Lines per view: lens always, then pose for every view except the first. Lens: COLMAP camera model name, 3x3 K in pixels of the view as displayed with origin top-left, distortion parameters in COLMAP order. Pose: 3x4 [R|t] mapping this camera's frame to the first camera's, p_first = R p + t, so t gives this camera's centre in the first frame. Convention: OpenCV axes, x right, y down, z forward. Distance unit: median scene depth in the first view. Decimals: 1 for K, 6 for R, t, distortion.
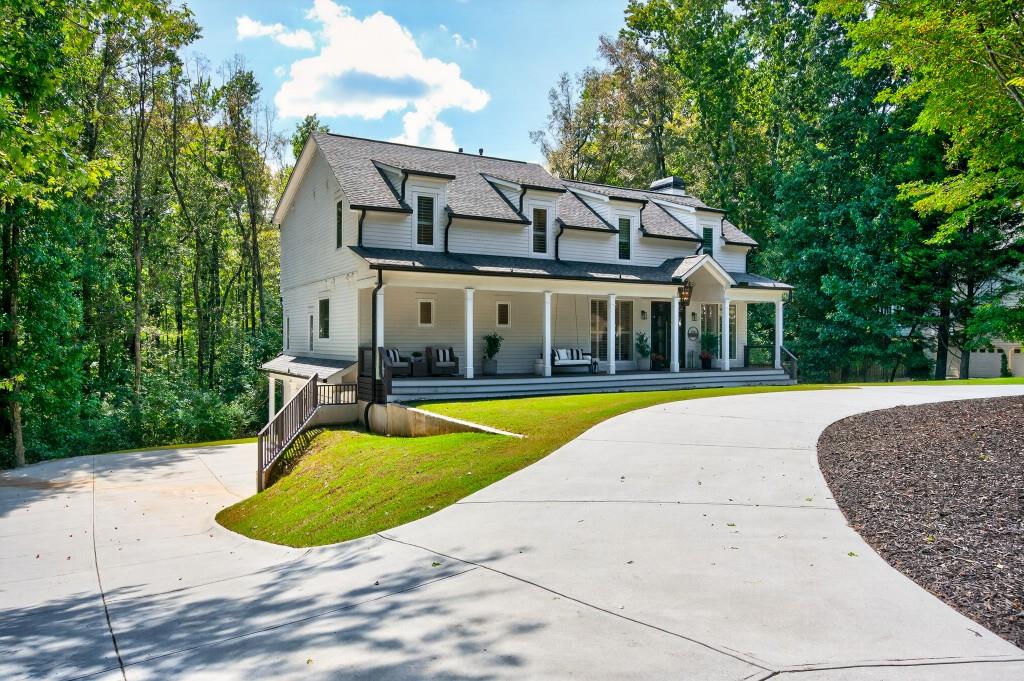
lens RADIAL K [[1384.6, 0, 512.0], [0, 1384.6, 340.5], [0, 0, 1]] dist [-0.146770, -0.000601]
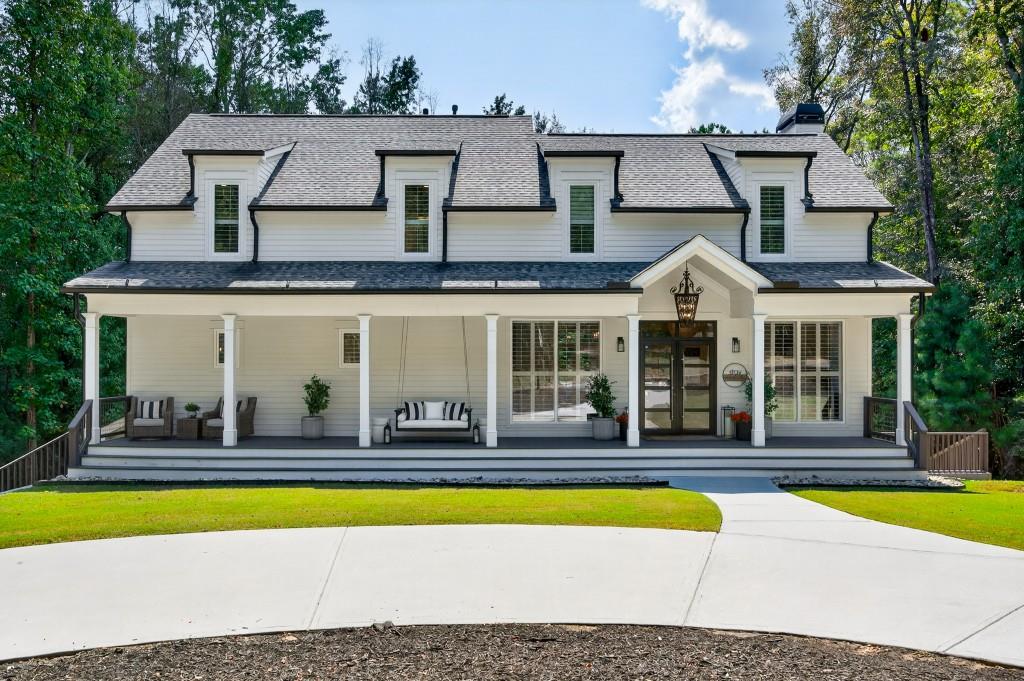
lens RADIAL K [[1384.6, 0, 512.0], [0, 1384.6, 340.5], [0, 0, 1]] dist [-0.146770, -0.000601]
pose [[0.656880, -0.022414, -0.753662, 0.496351], [-0.004384, 0.999428, -0.033543, -0.001306], [0.753982, 0.025338, 0.656406, 0.575686]]
